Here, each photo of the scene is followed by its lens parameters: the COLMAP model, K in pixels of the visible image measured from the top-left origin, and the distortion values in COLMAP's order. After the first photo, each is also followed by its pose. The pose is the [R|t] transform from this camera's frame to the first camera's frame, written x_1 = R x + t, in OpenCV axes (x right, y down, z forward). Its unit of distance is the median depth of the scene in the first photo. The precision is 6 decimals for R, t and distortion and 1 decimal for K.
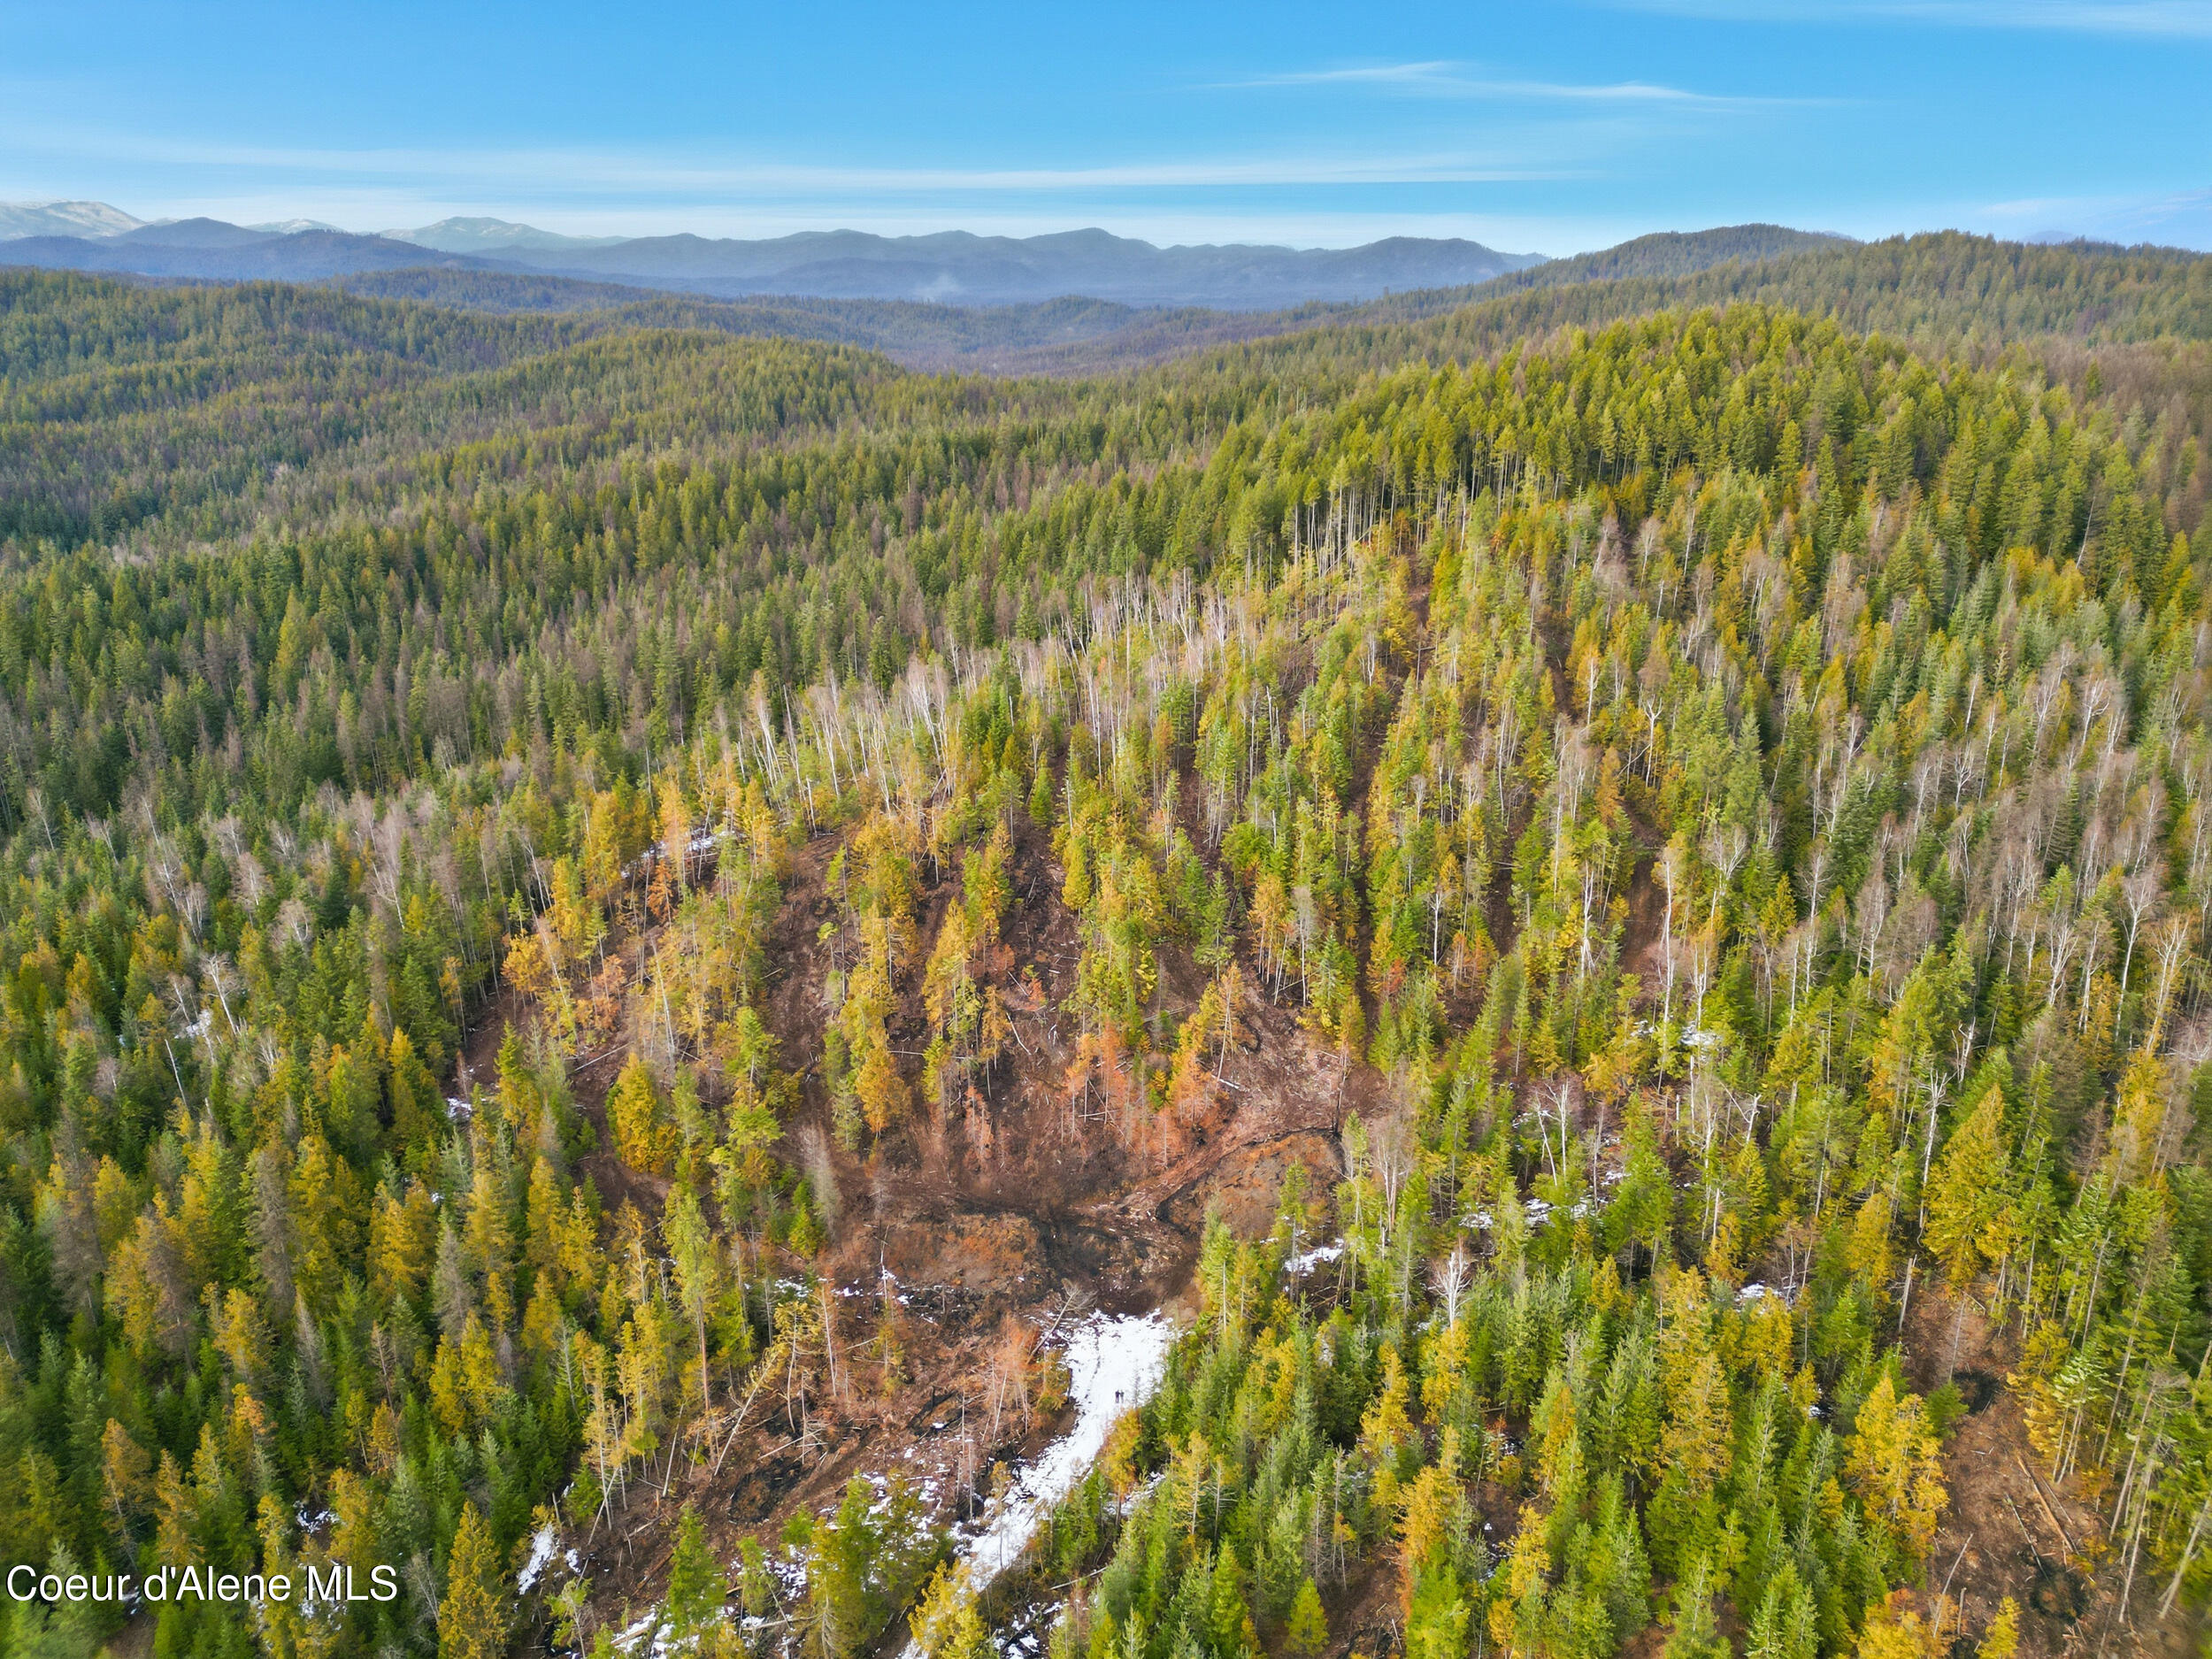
lens RADIAL K [[1538.3, 0, 1103.0], [0, 1538.3, 827.0], [0, 0, 1]] dist [0.089287, -0.087501]
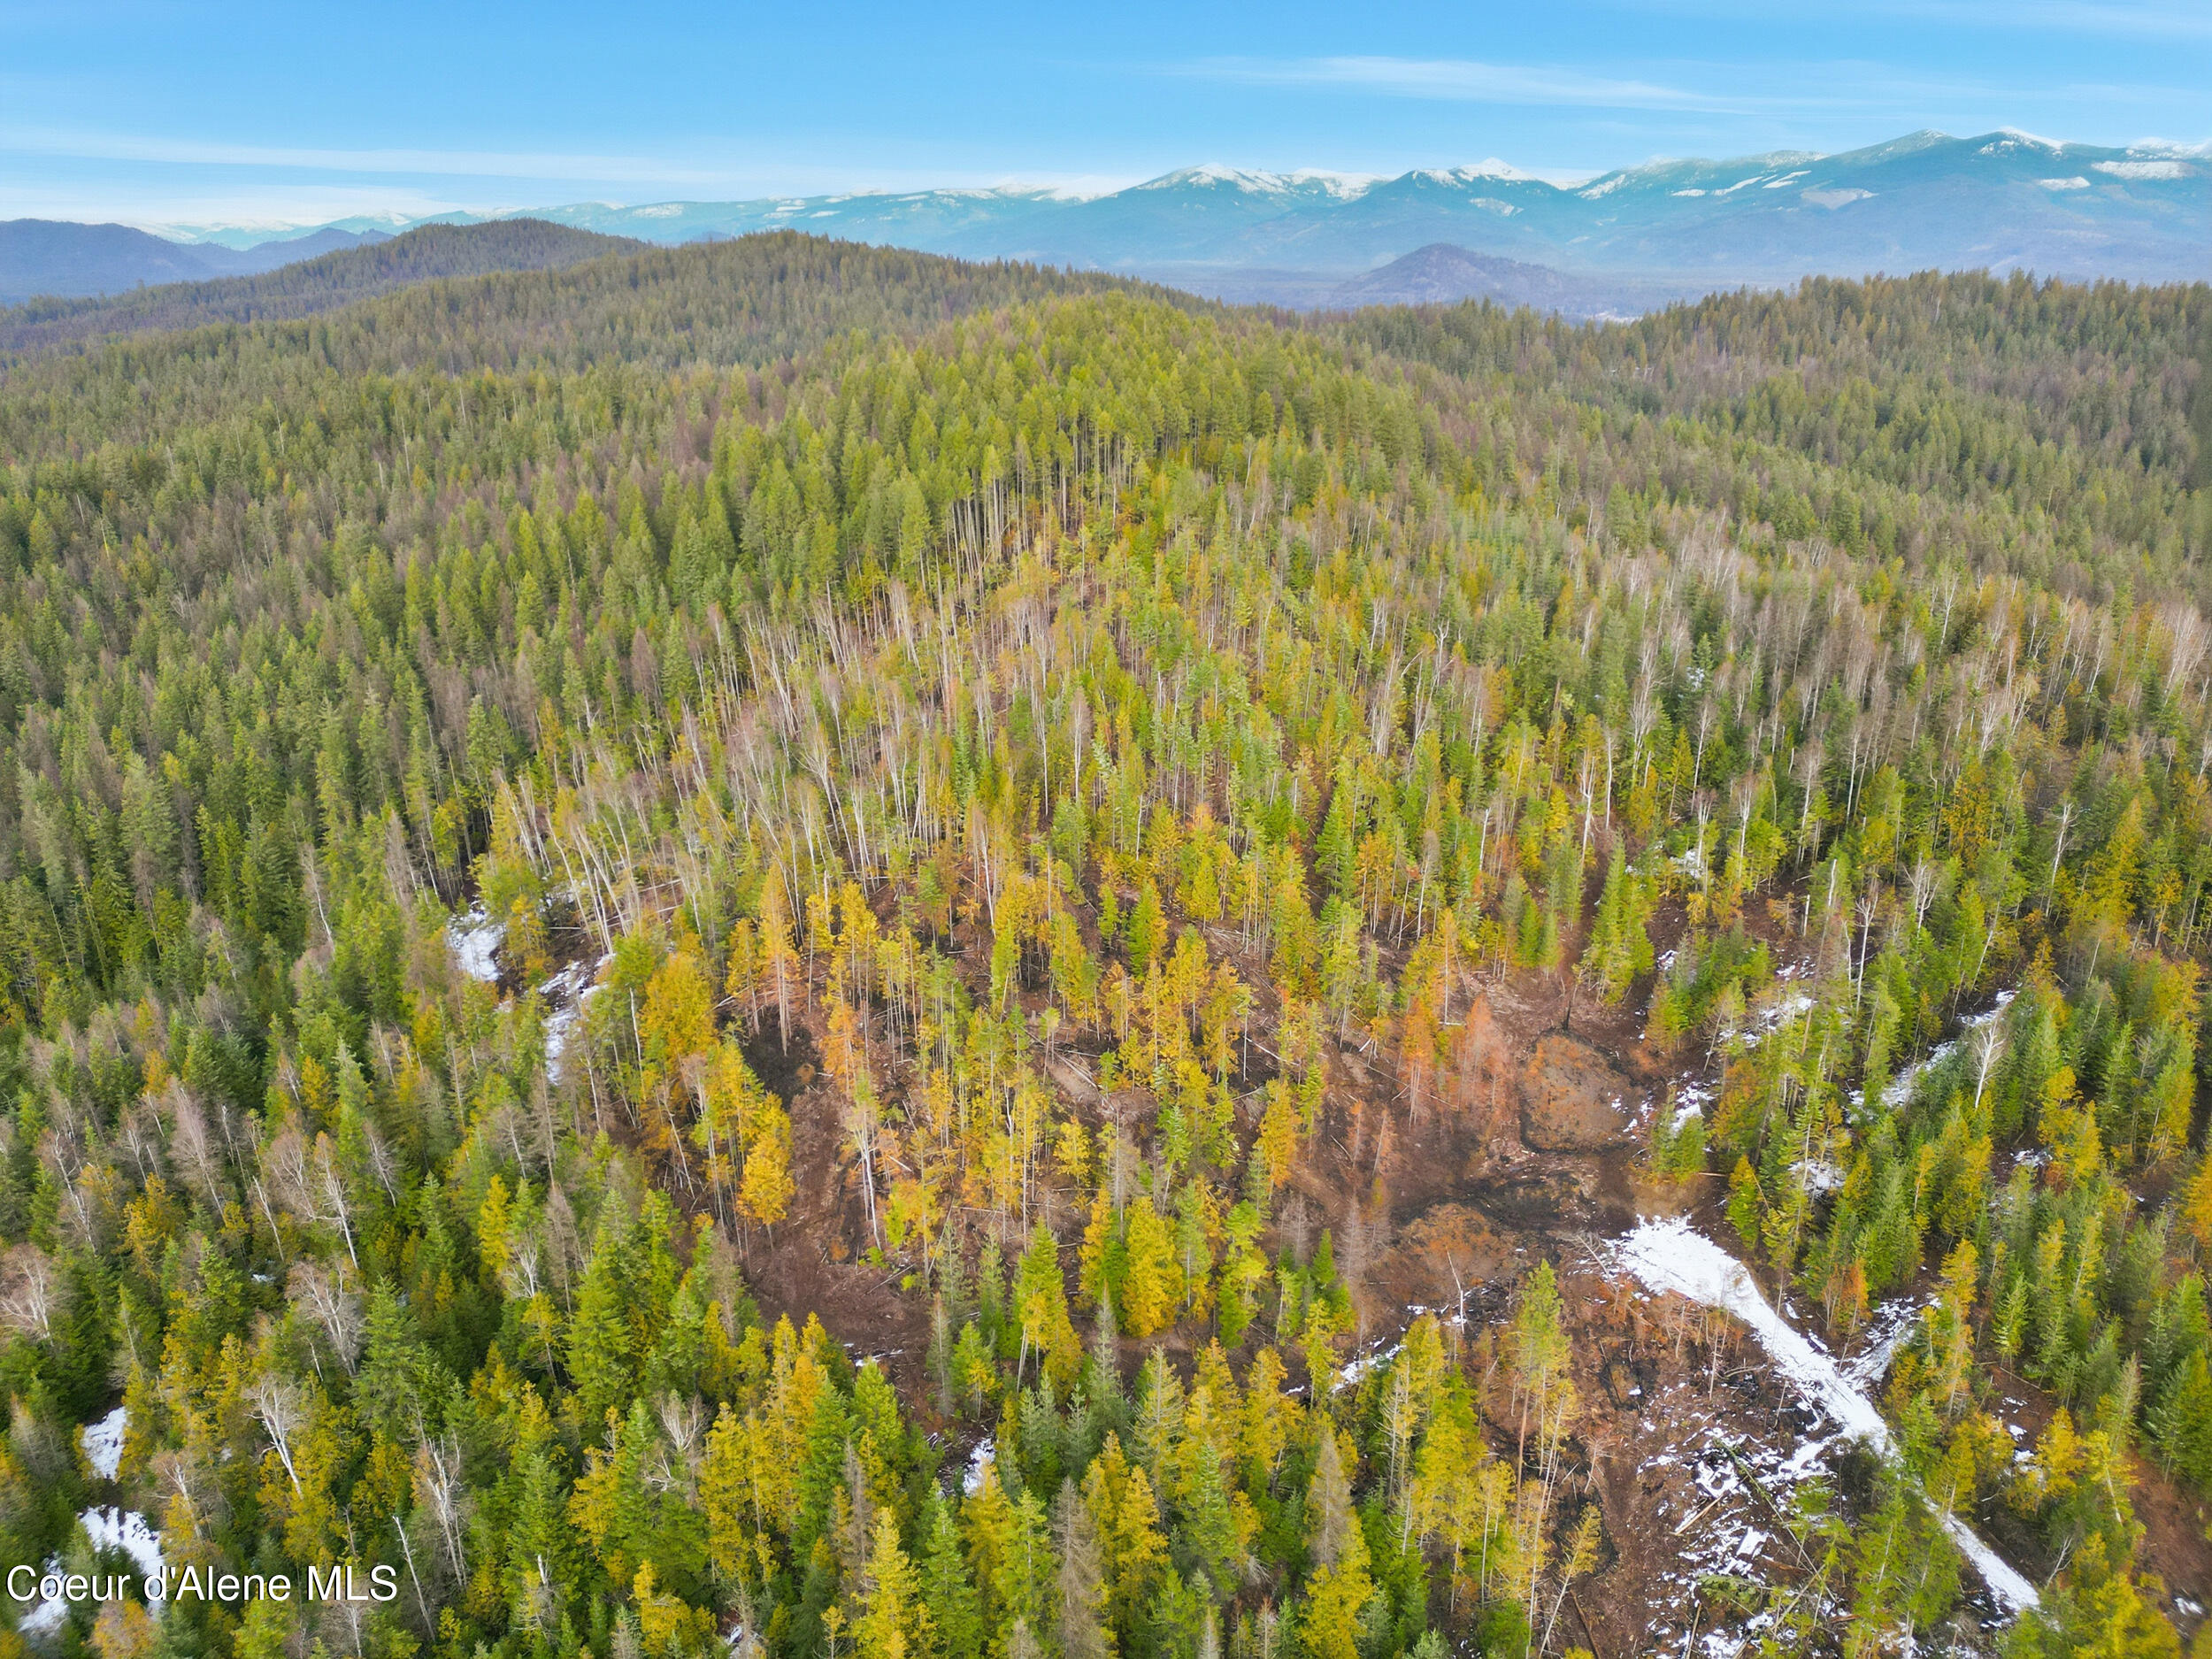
lens RADIAL K [[1535.0, 0, 1104.3], [0, 1535.0, 832.5], [0, 0, 1]] dist [0.066093, -0.060197]
pose [[0.724607, -0.237709, 0.646868, -0.743375], [0.233209, 0.967832, 0.094421, -0.117919], [-0.648504, 0.082437, 0.756734, 0.337310]]
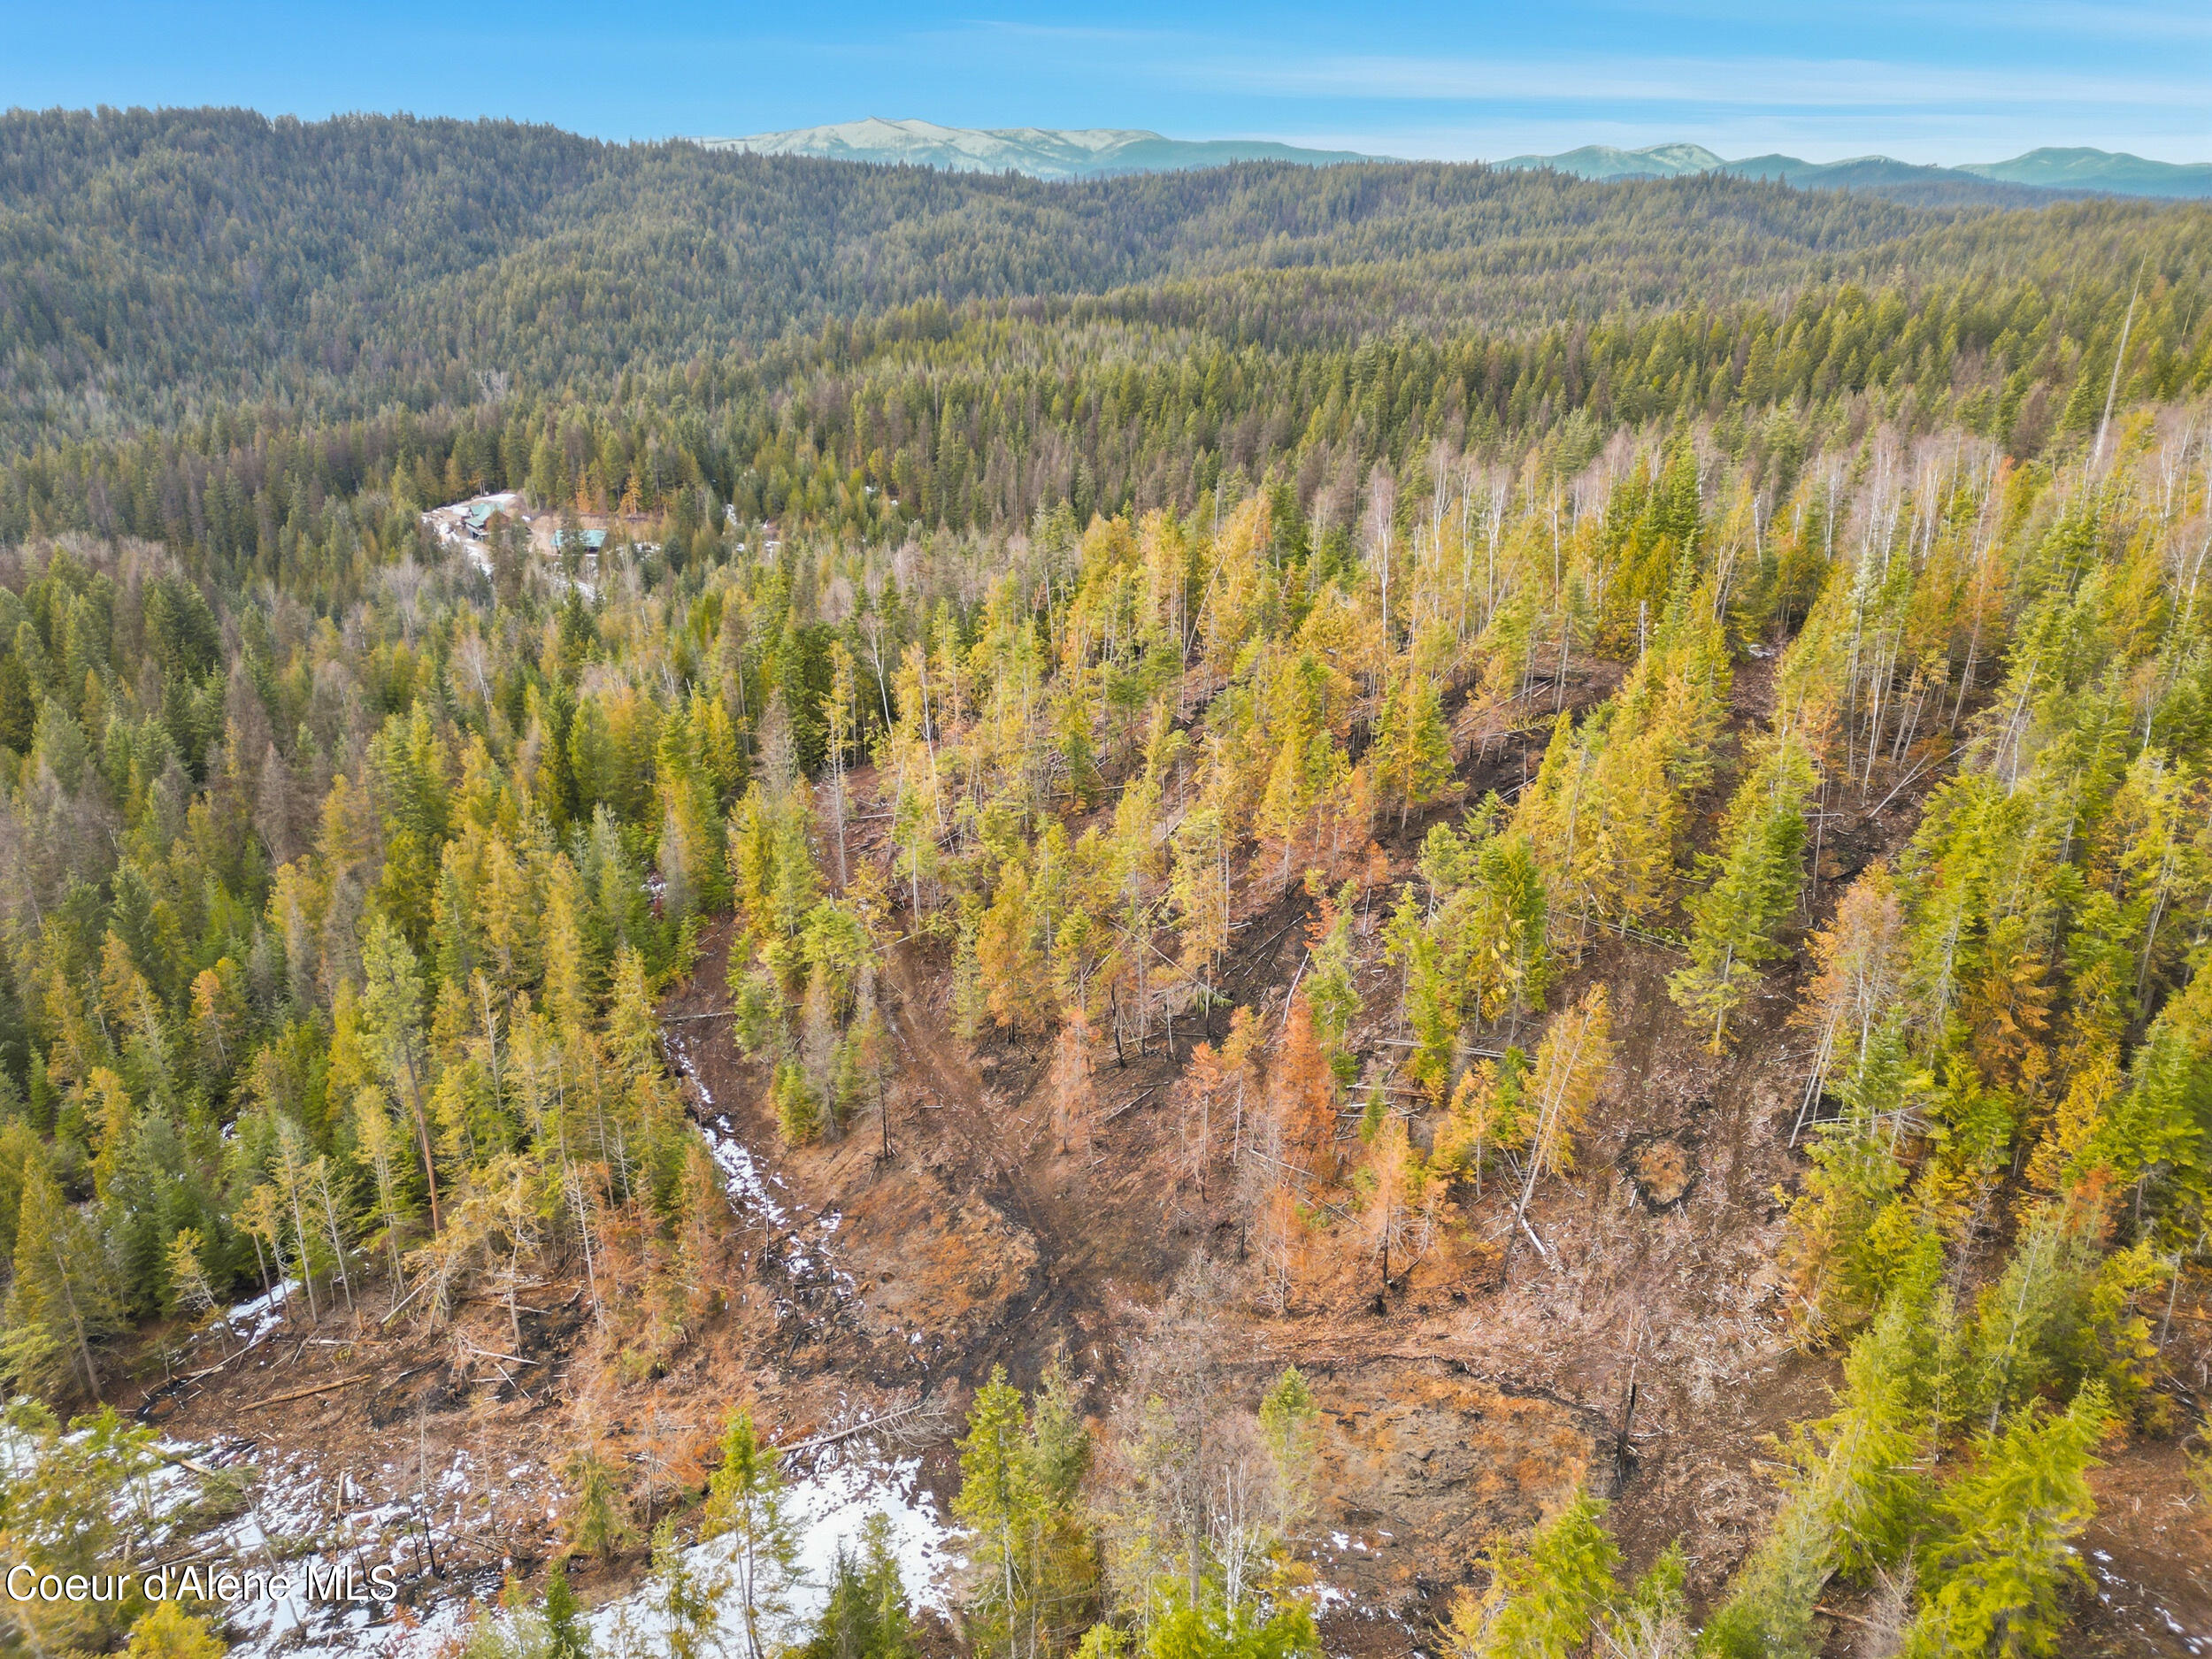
lens RADIAL K [[1538.4, 0, 1099.1], [0, 1538.4, 824.4], [0, 0, 1]] dist [0.074022, -0.068427]
pose [[0.636655, 0.288973, -0.714958, 0.293326], [-0.267511, 0.952322, 0.146699, 0.014962], [0.723262, 0.097863, 0.683605, 0.570012]]
